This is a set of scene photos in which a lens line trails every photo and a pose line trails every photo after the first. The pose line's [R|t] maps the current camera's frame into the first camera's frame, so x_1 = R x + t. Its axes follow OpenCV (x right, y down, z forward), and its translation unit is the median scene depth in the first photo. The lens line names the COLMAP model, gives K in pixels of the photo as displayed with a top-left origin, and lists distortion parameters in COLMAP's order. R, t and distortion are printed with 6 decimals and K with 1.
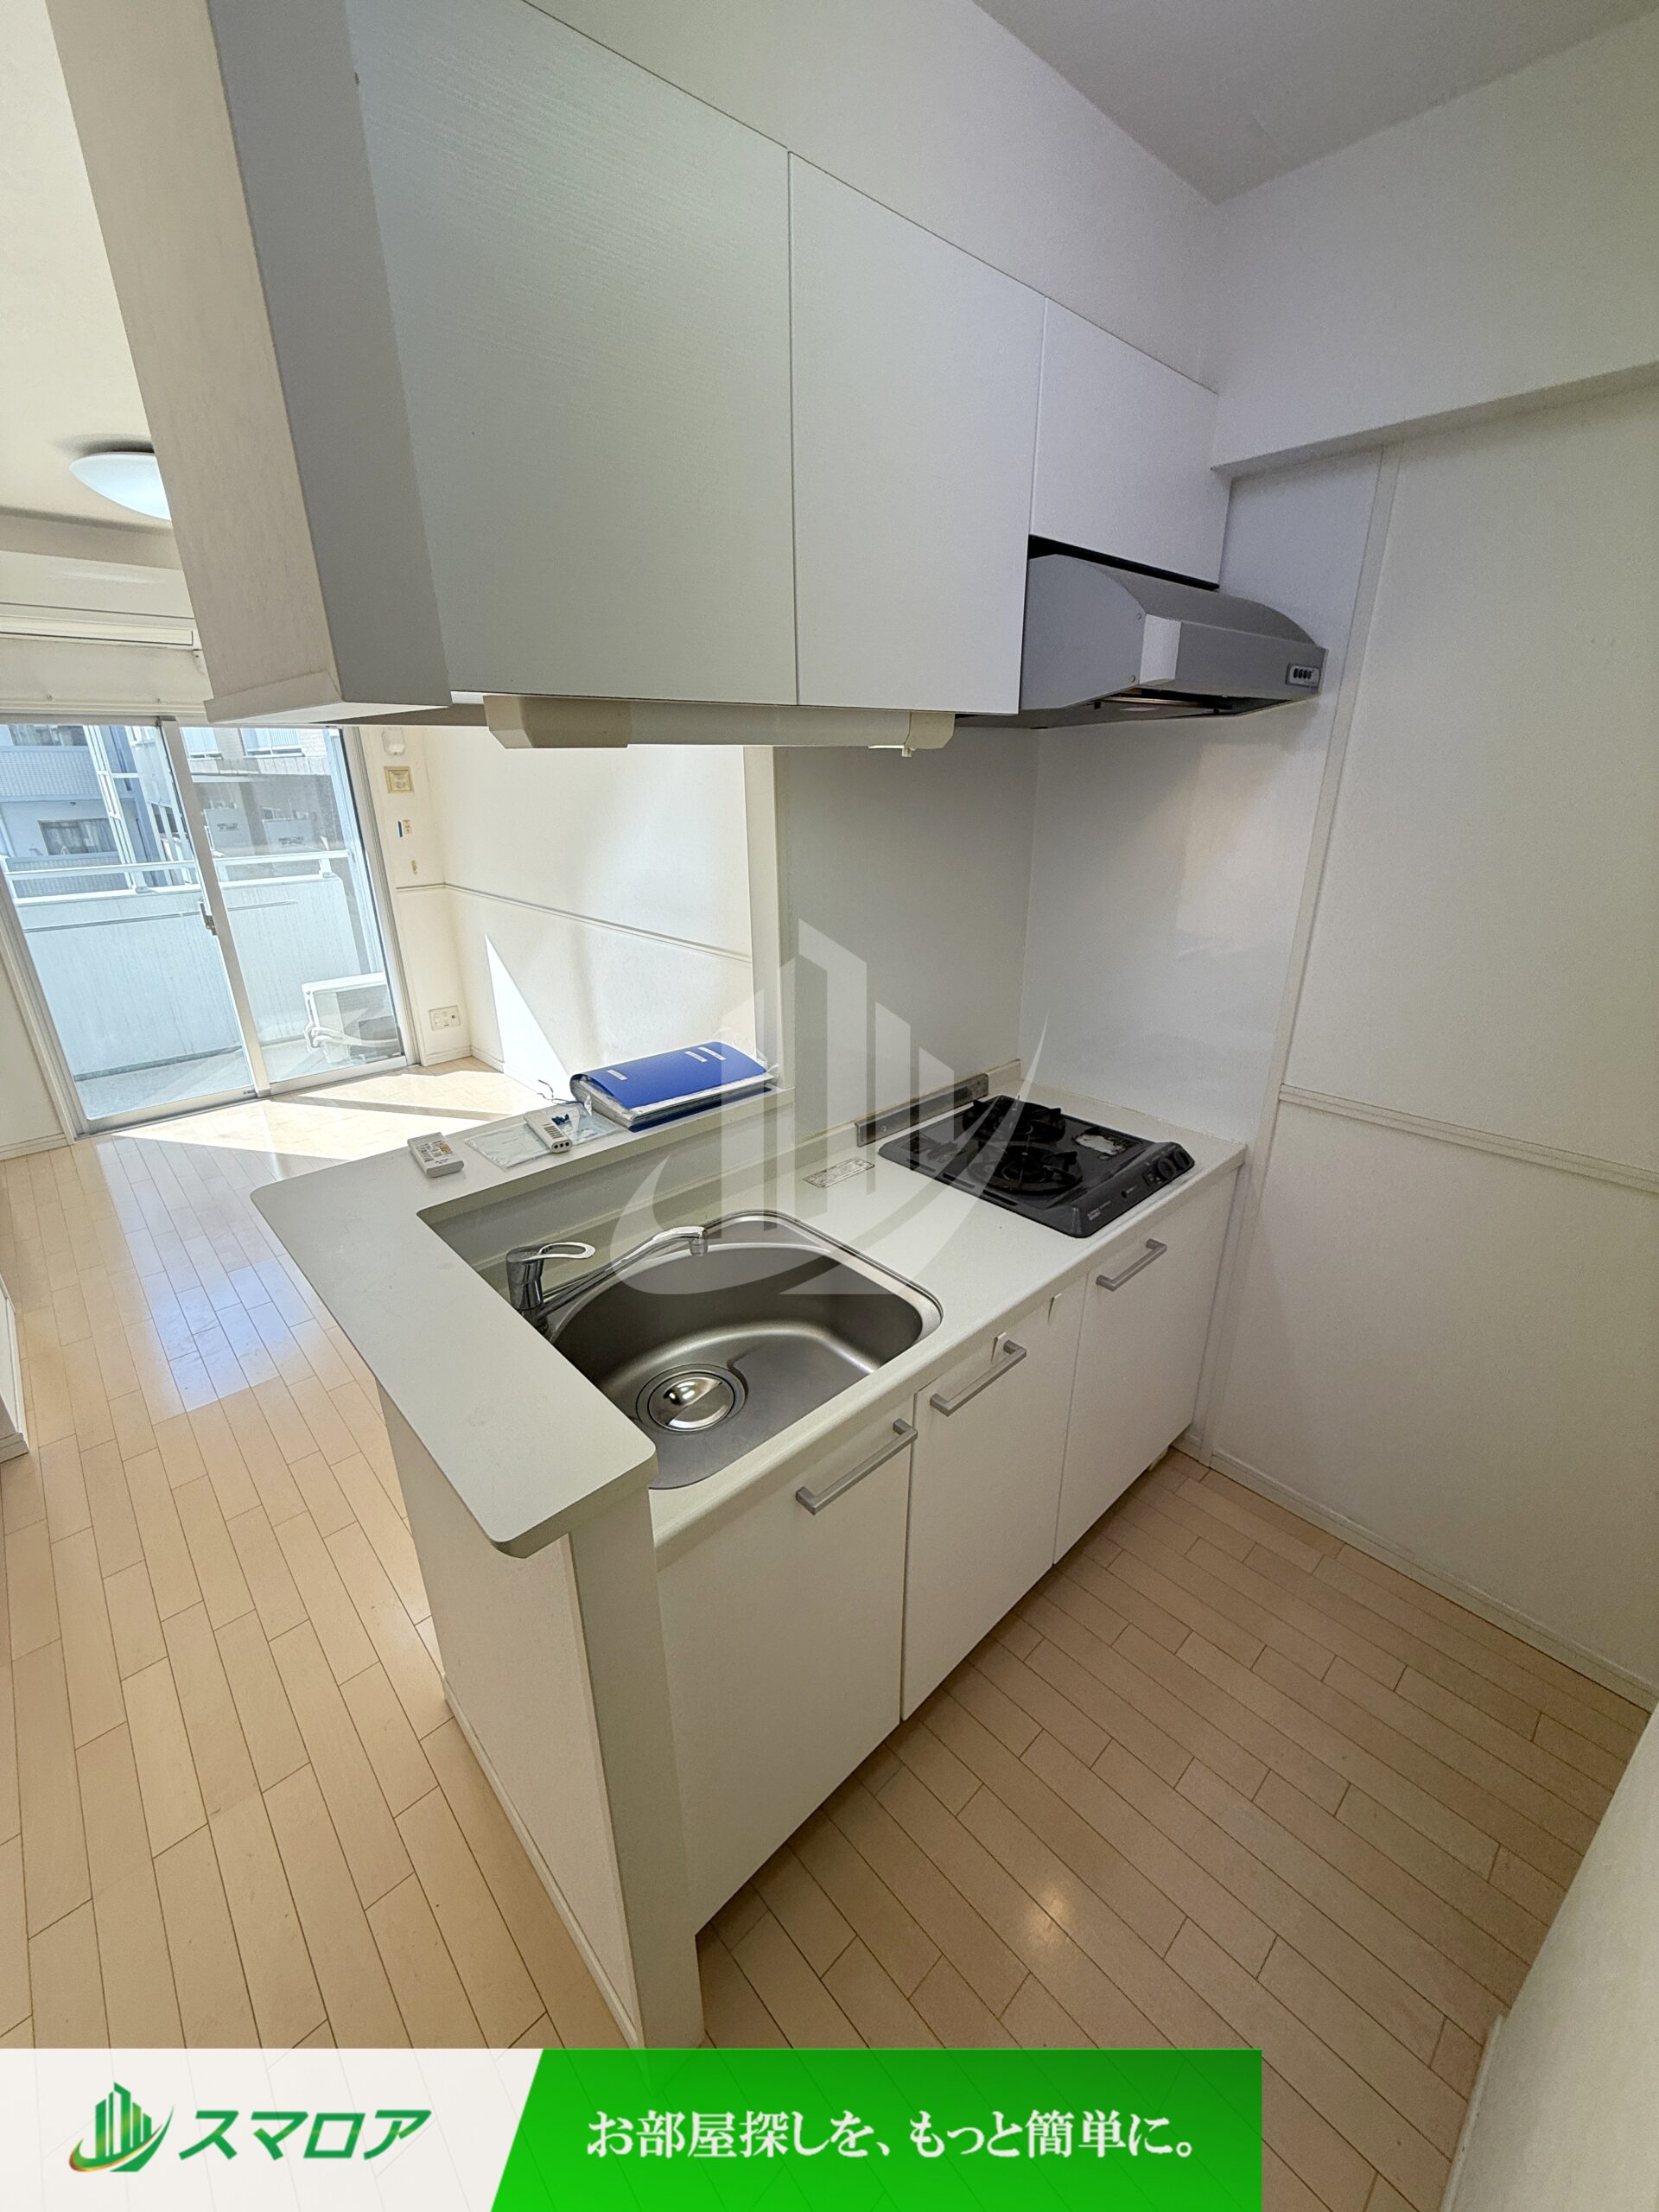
lens RADIAL K [[879.9, 0, 832.0], [0, 879.9, 1098.6], [0, 0, 1]] dist [-0.000668, -0.000005]
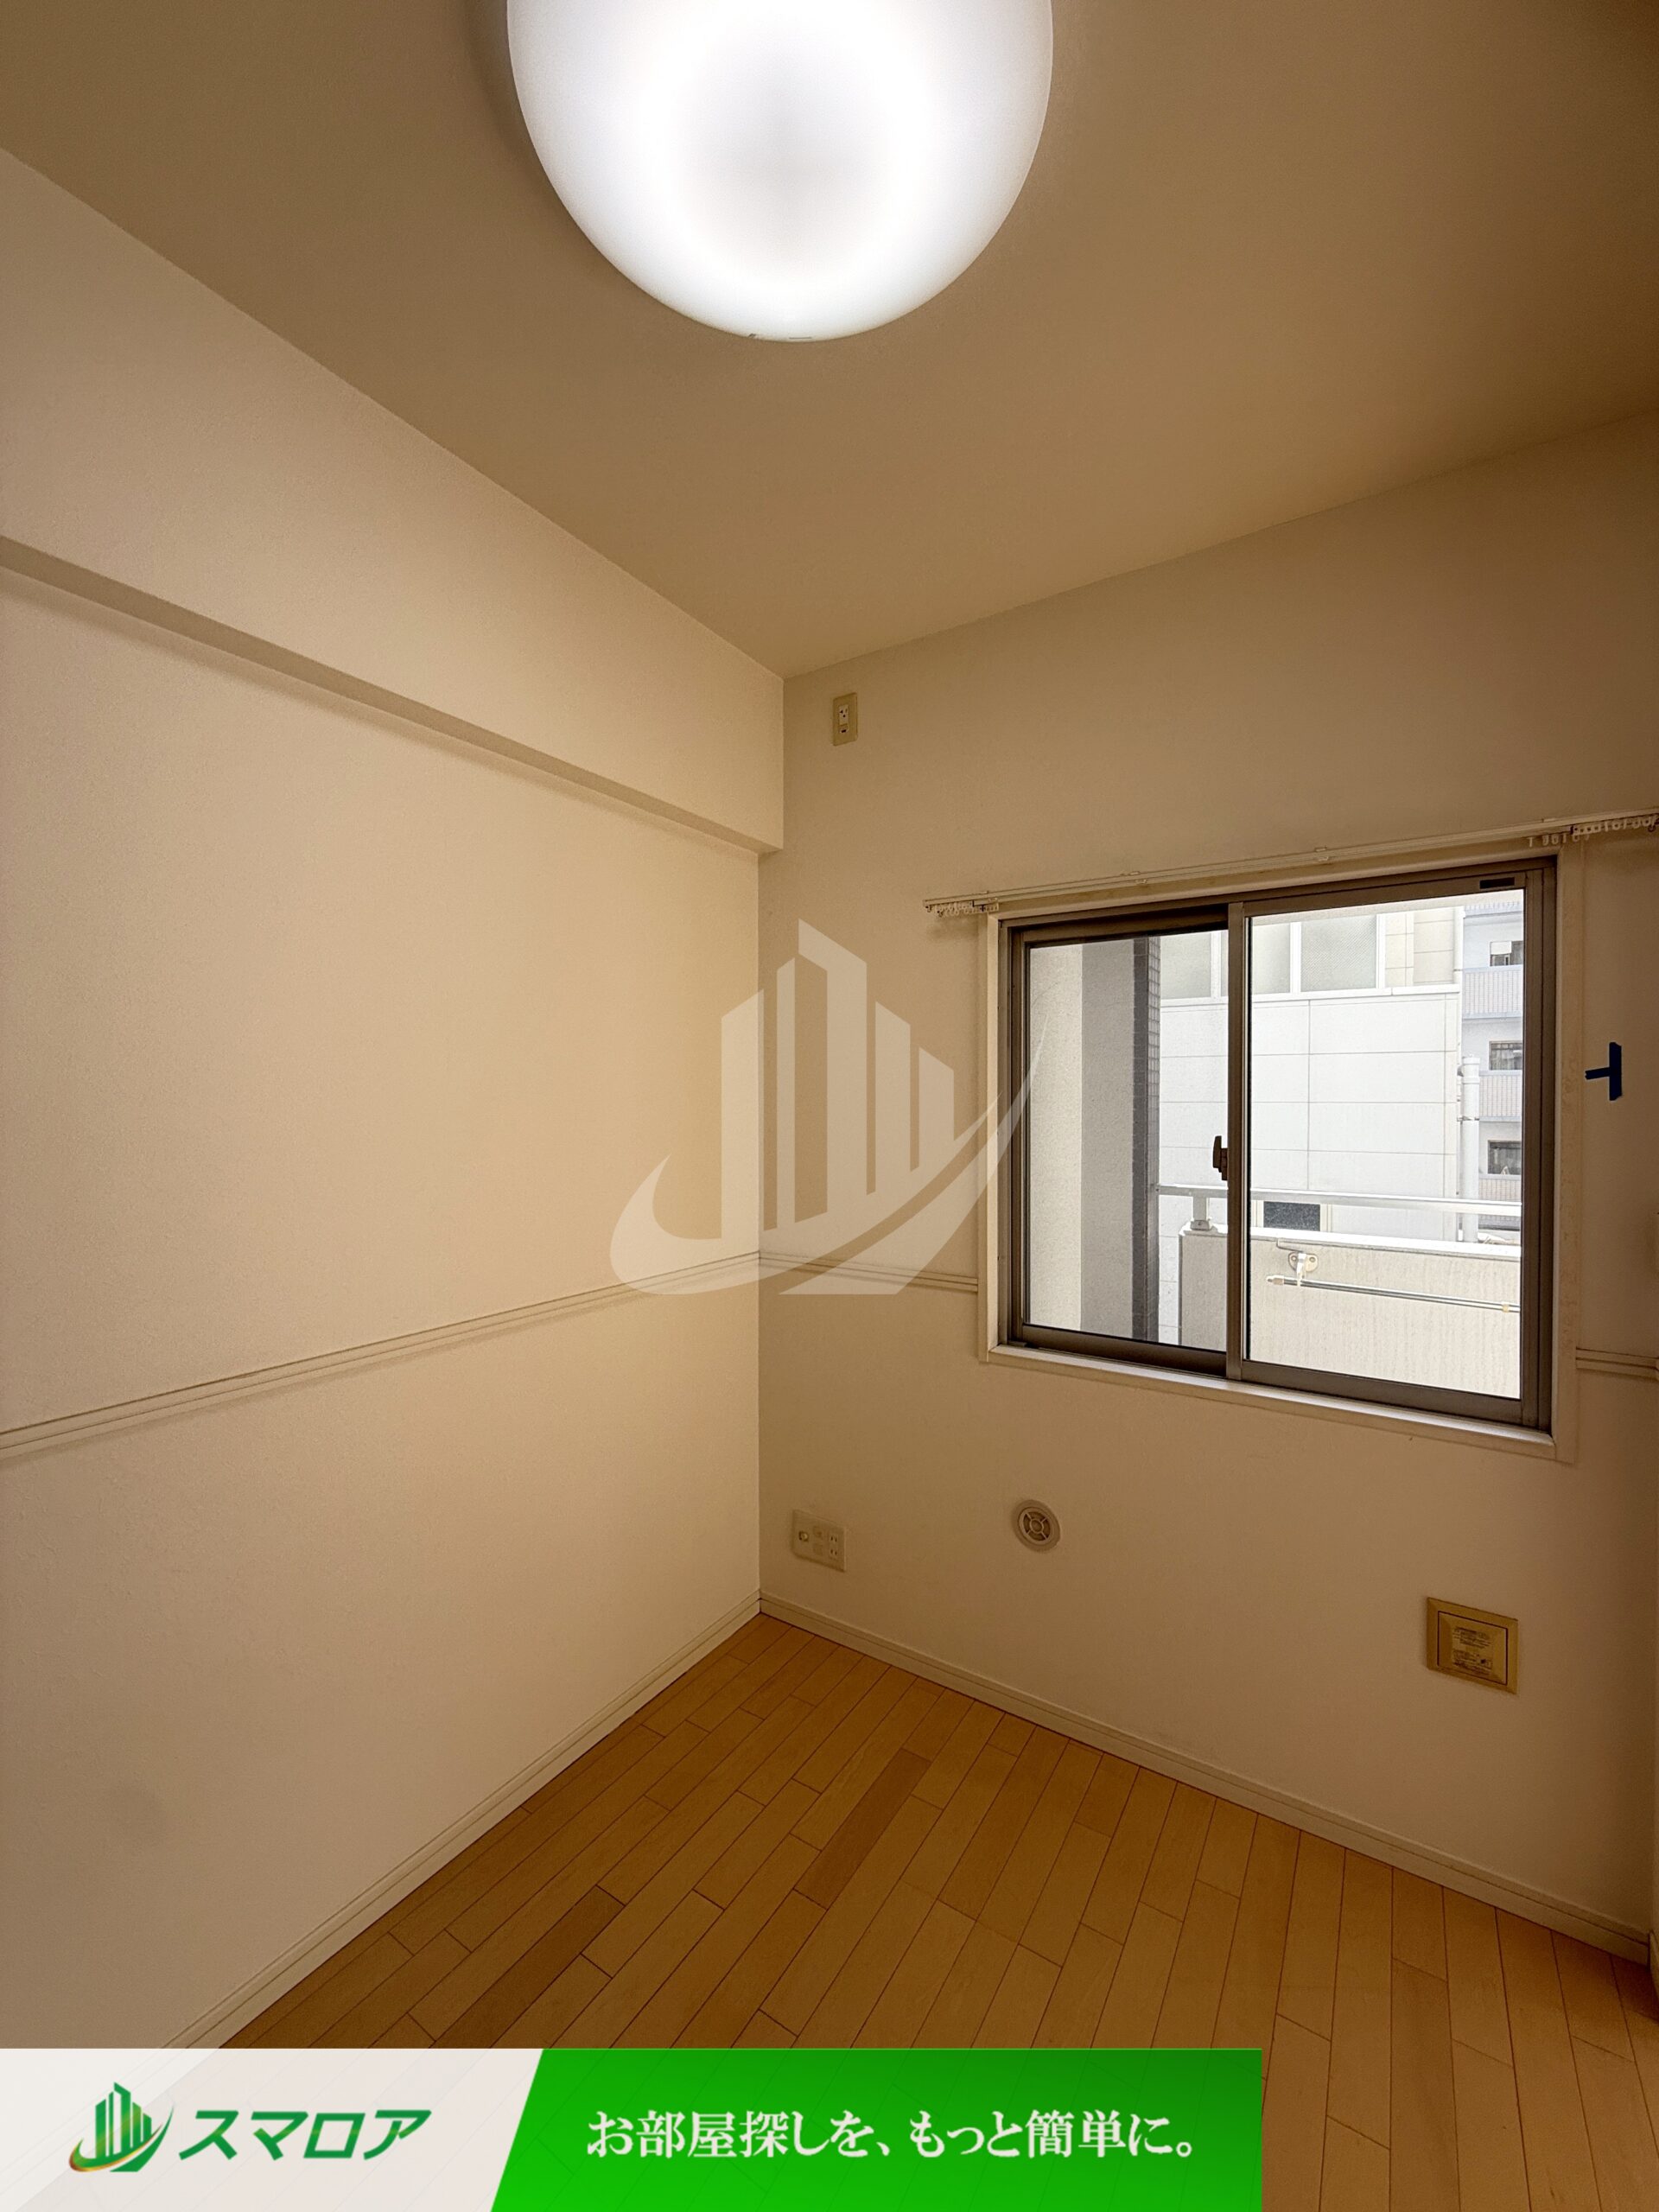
lens RADIAL K [[879.9, 0, 833.3], [0, 879.9, 1109.5], [0, 0, 1]] dist [-0.000668, -0.000005]
pose [[0.247074, 0.021038, -0.968768, -0.584378], [-0.349506, 0.934401, -0.068847, -0.093061], [0.903770, 0.355600, 0.238219, 0.375861]]
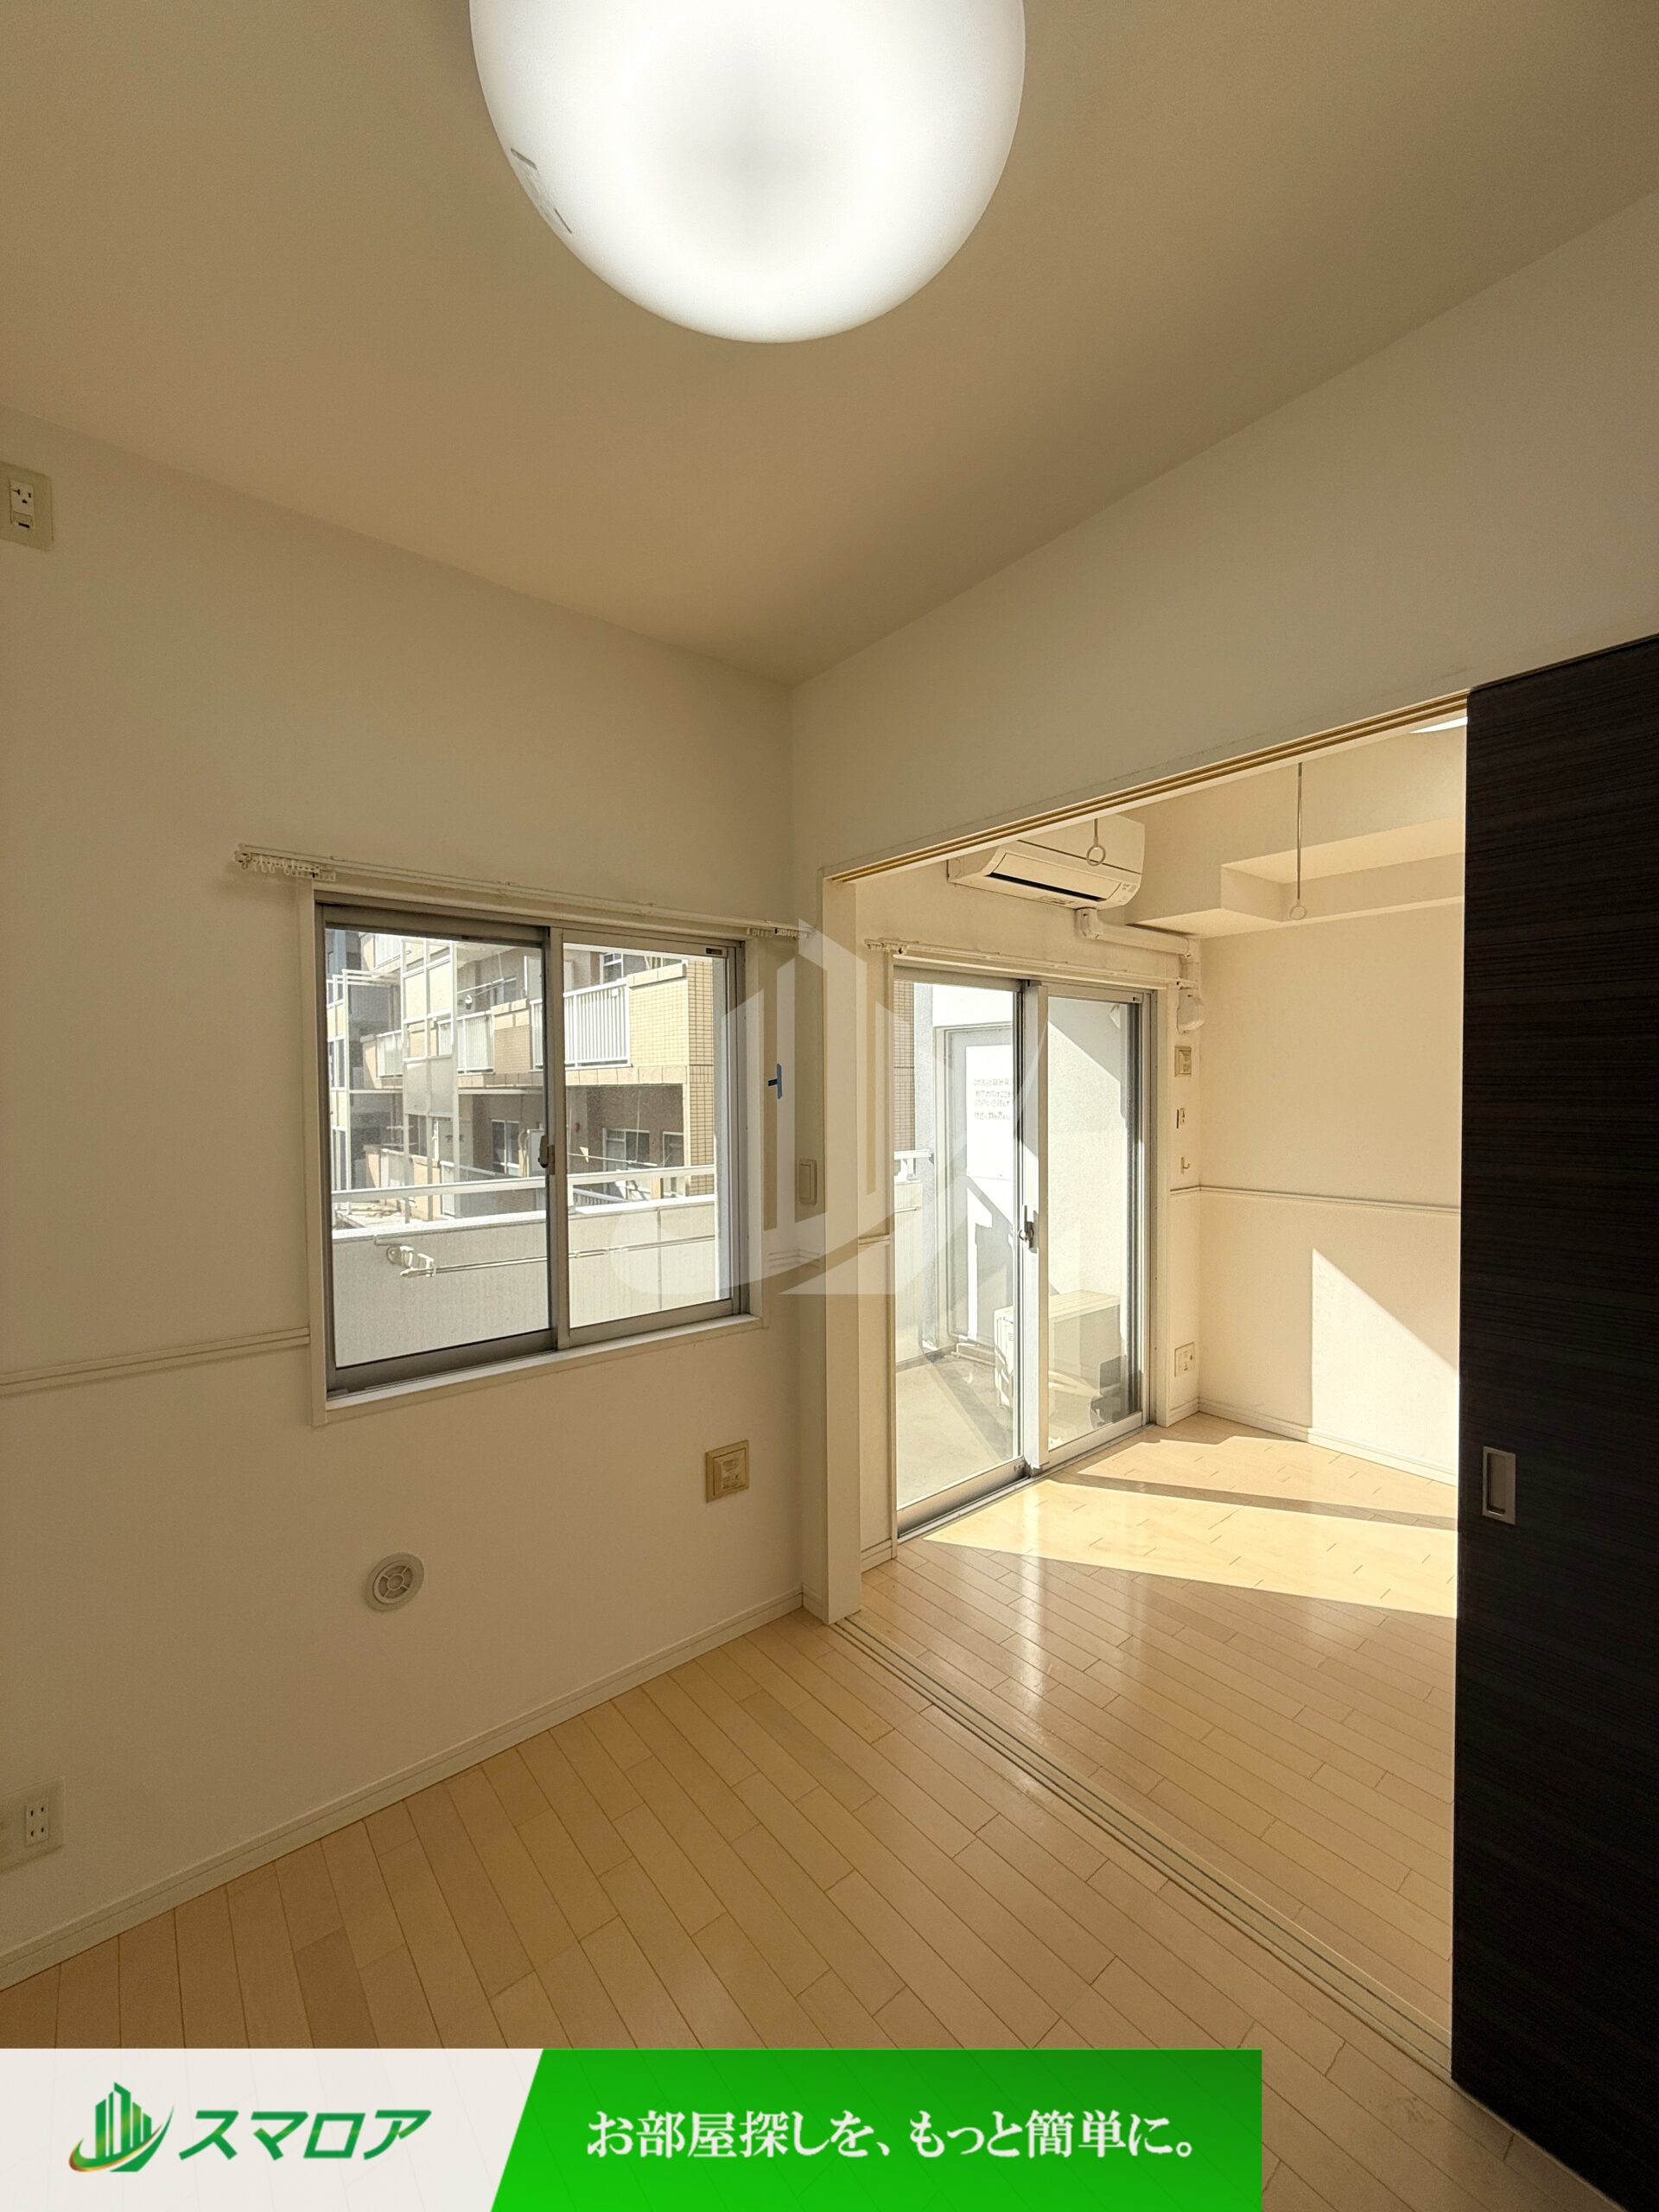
lens RADIAL K [[879.9, 0, 825.7], [0, 879.9, 1108.3], [0, 0, 1]] dist [-0.000668, -0.000005]
pose [[0.998208, 0.002230, -0.059799, -0.761734], [-0.022239, 0.941558, -0.336115, -0.037040], [0.055555, 0.336842, 0.939921, 0.219498]]
